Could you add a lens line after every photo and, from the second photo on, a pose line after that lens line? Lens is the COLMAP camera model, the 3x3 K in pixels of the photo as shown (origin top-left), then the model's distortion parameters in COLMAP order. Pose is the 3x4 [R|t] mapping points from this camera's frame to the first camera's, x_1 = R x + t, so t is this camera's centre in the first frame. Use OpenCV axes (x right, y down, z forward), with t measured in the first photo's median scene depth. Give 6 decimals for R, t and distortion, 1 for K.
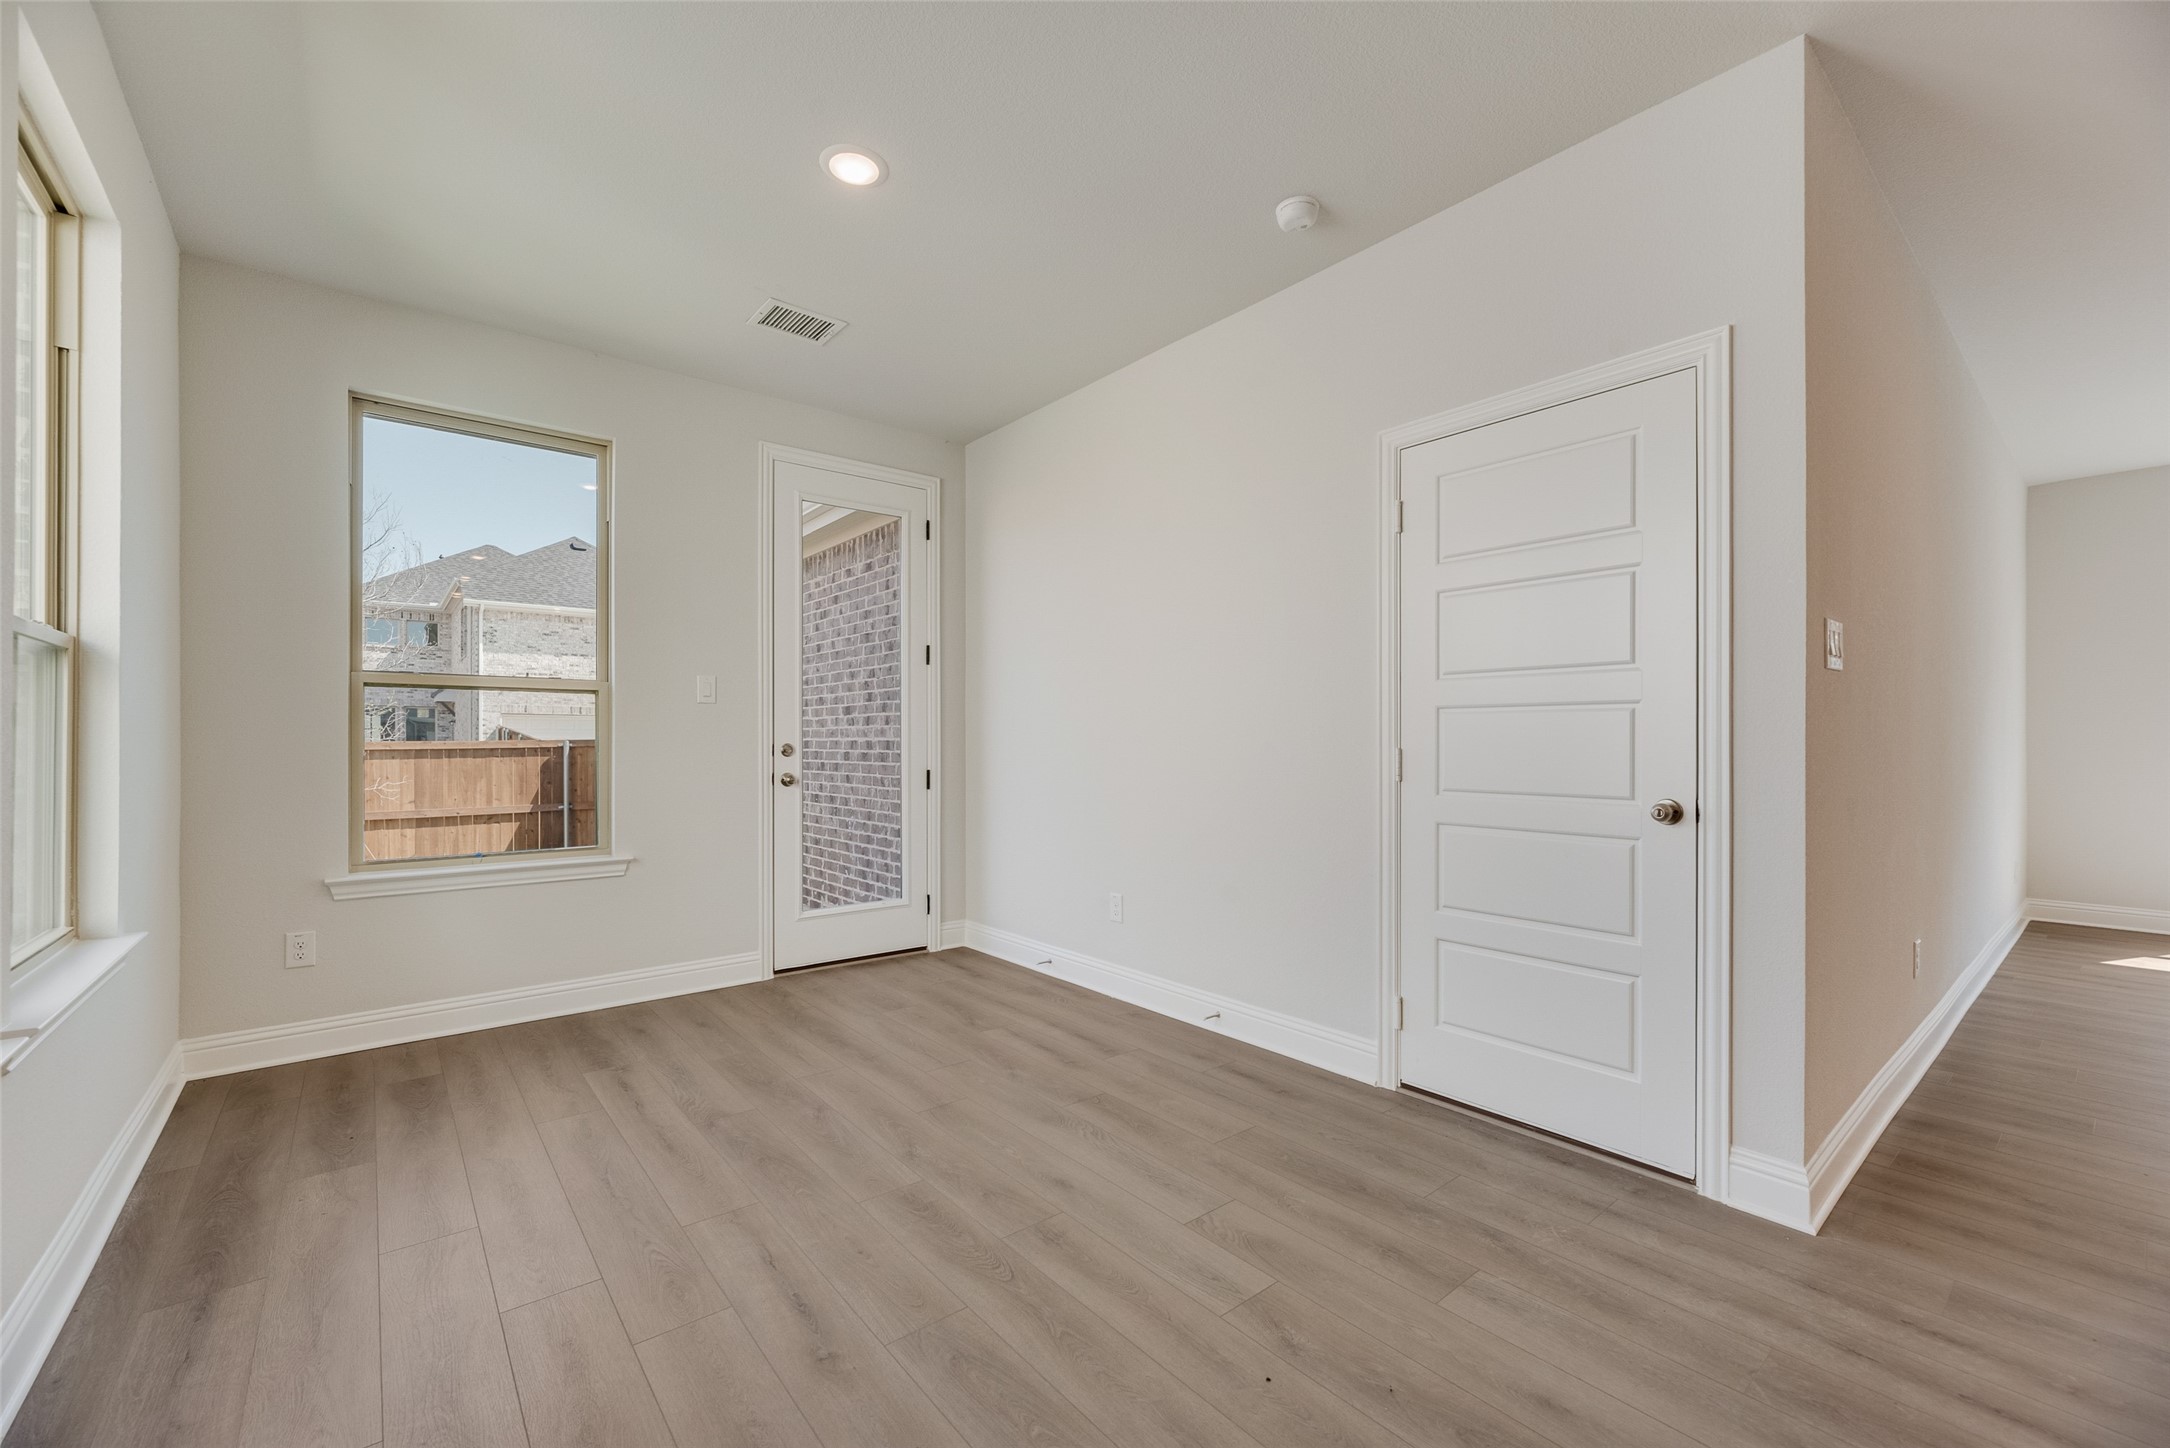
lens RADIAL K [[877.5, 0, 1088.4], [0, 877.5, 732.3], [0, 0, 1]] dist [-0.000571, -0.000195]
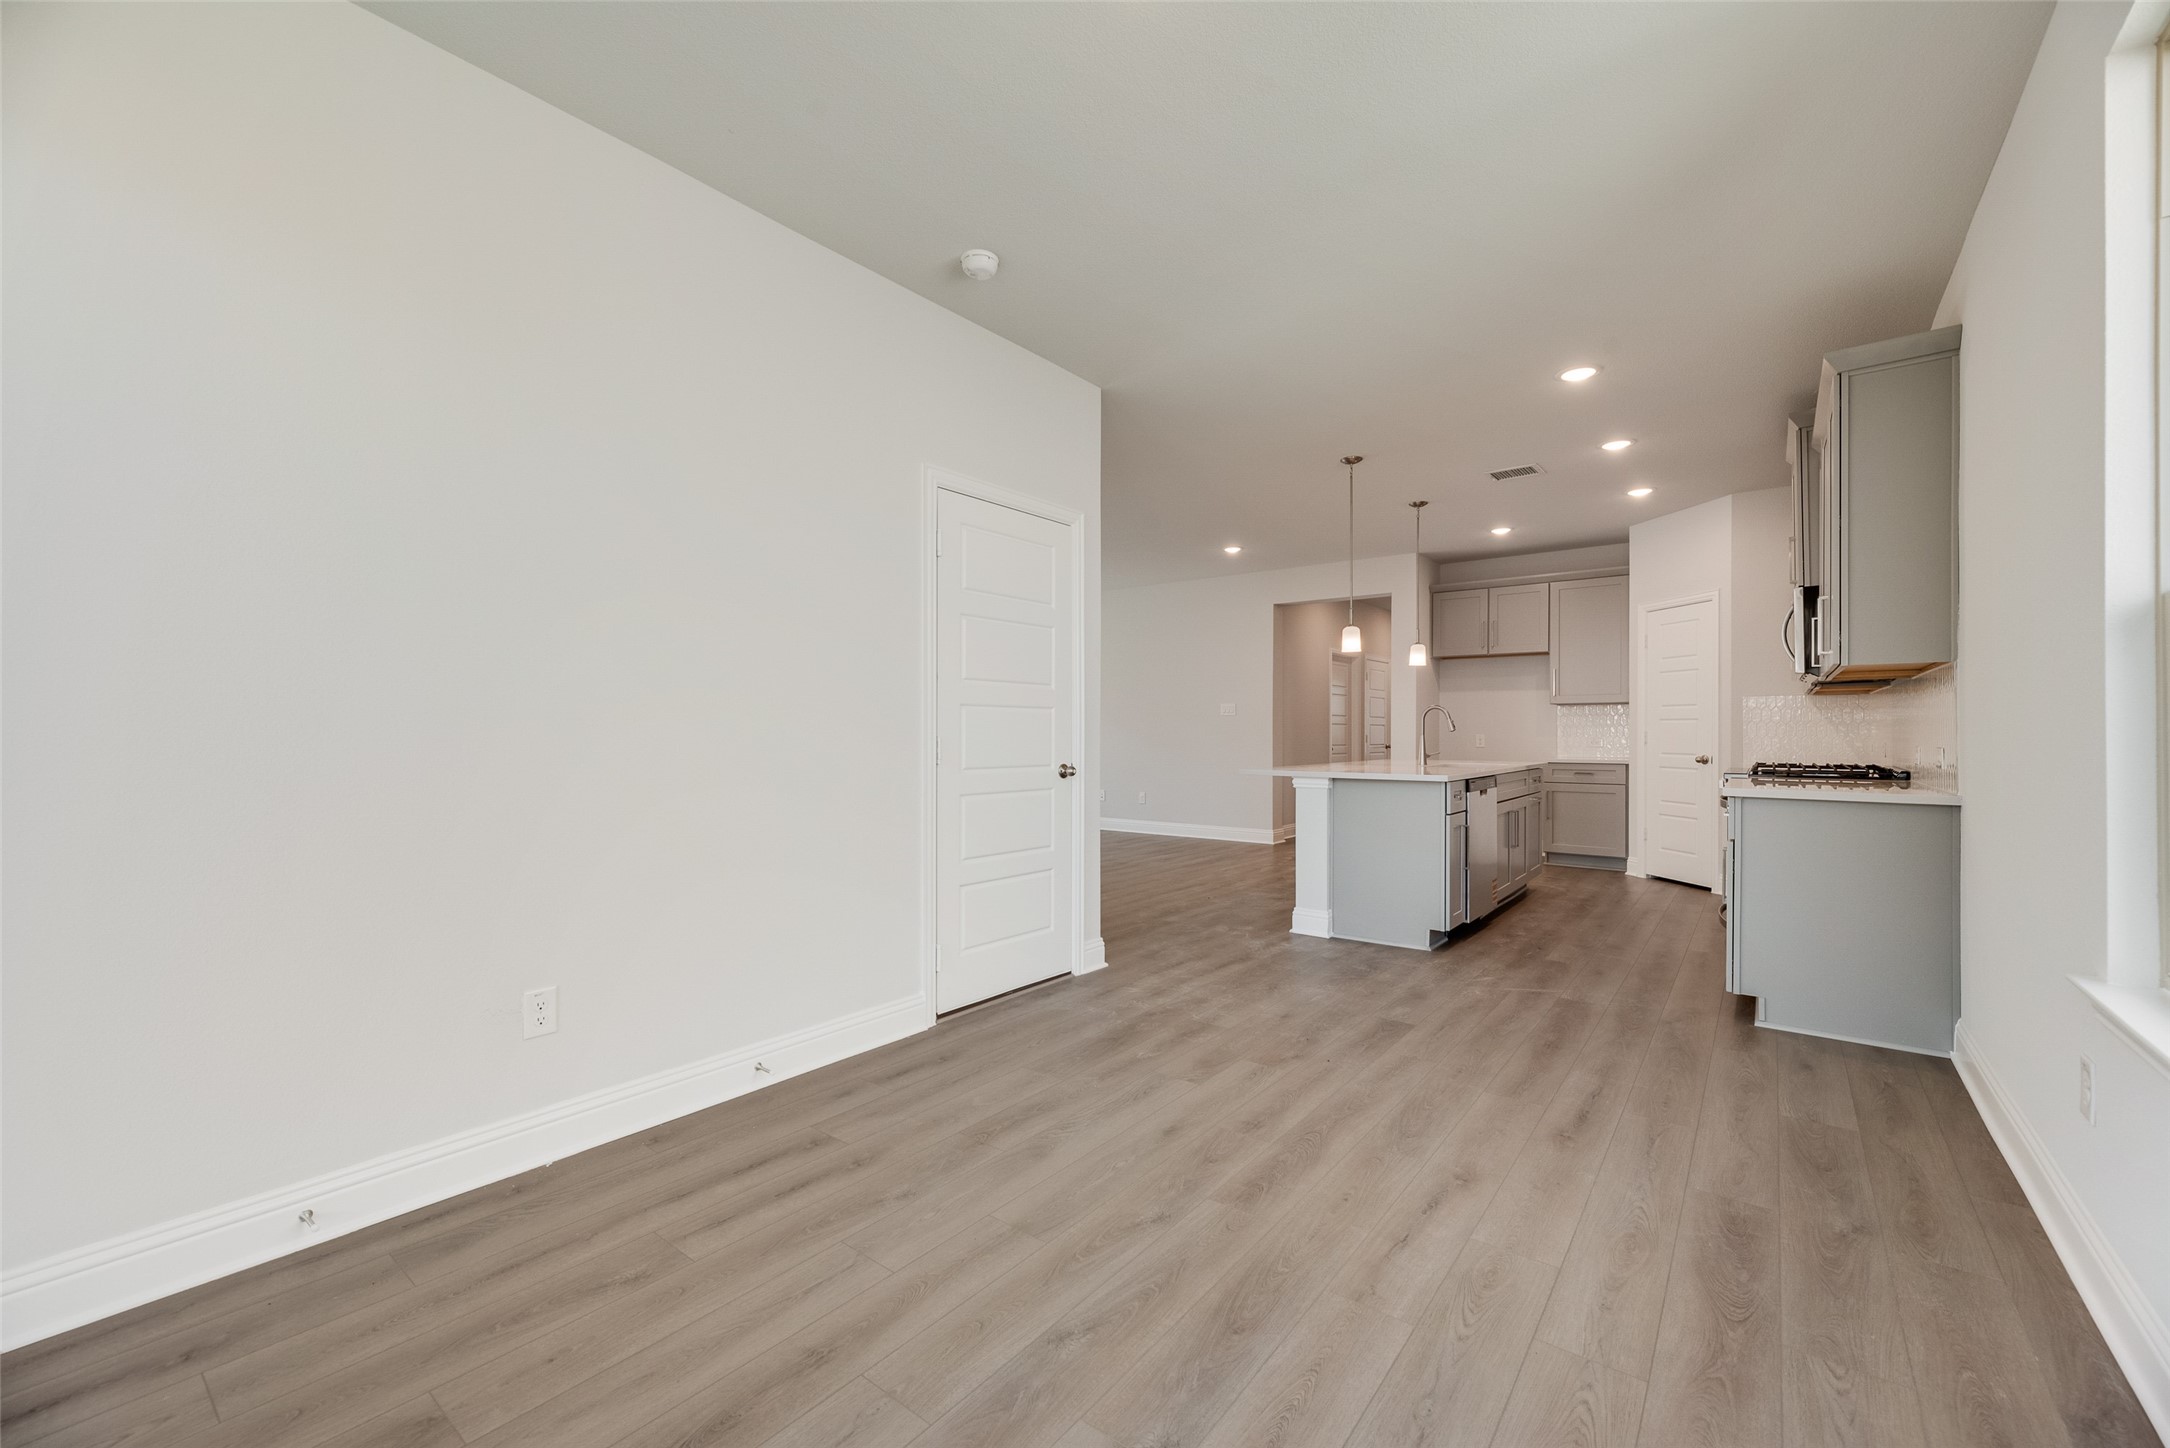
lens RADIAL K [[877.5, 0, 1088.4], [0, 877.5, 732.3], [0, 0, 1]] dist [-0.000571, -0.000195]
pose [[-0.217514, -0.000721, 0.976057, -0.740531], [-0.011702, 0.999930, -0.001869, 0.010715], [-0.975987, -0.011829, -0.217507, 0.919285]]
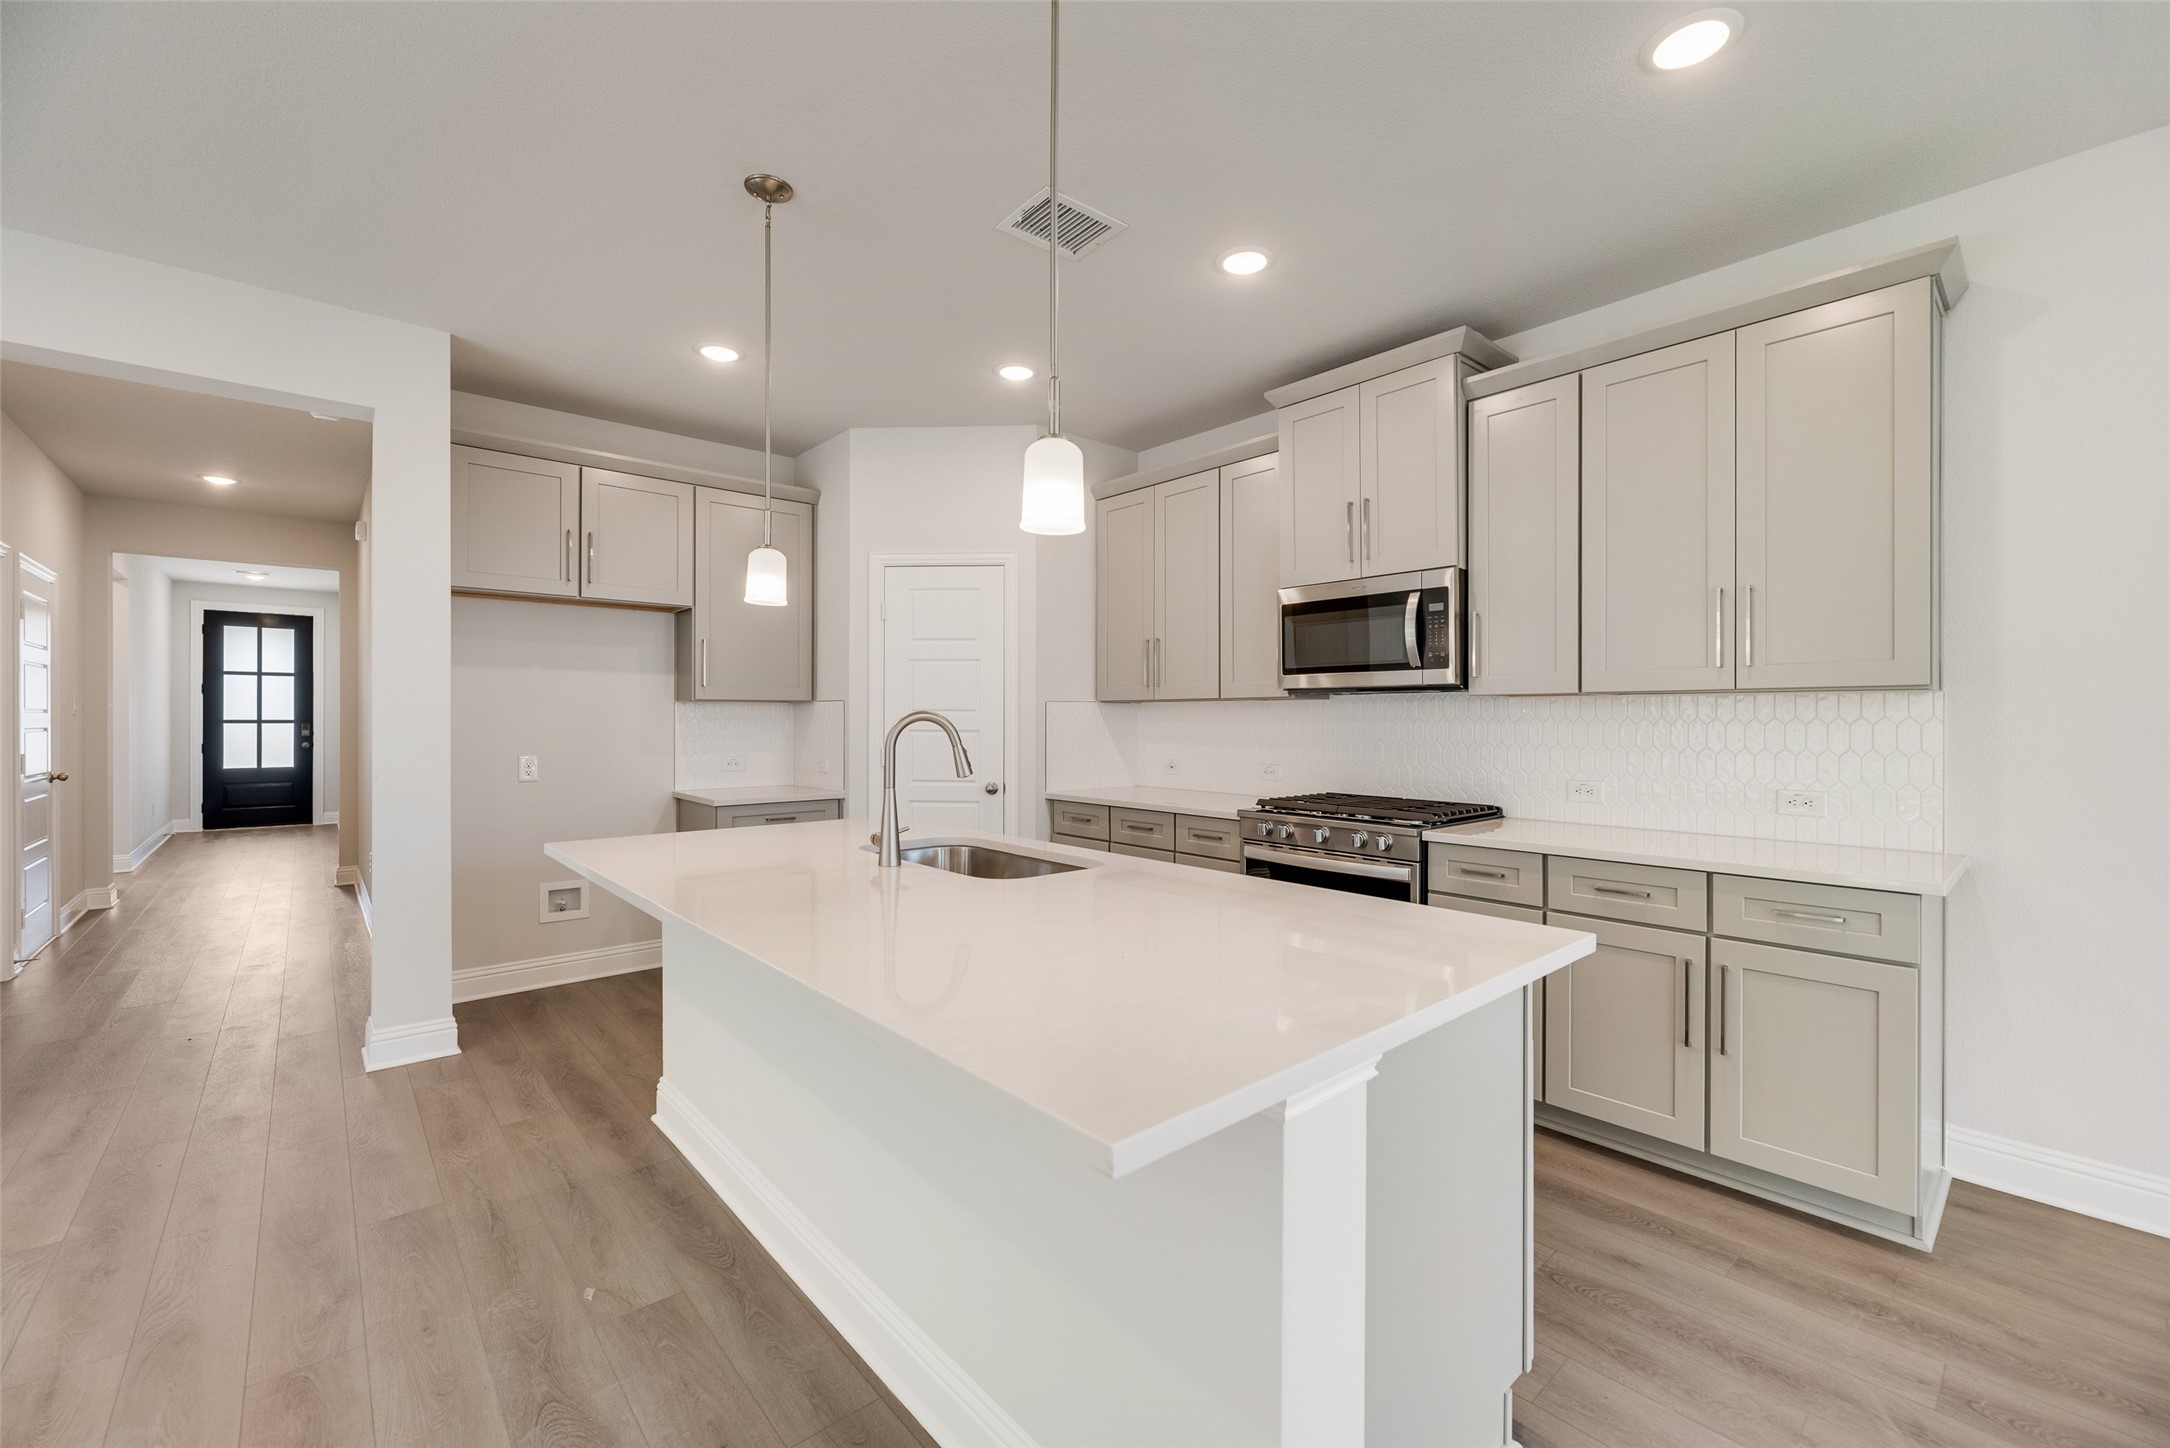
lens RADIAL K [[875.6, 0, 1090.3], [0, 875.6, 721.0], [0, 0, 1]] dist [-0.000441, -0.000077]
pose [[-0.999196, -0.003072, -0.039964, 0.732619], [-0.002761, 0.999965, -0.007839, -0.042568], [0.039987, -0.007722, -0.999170, 0.556228]]
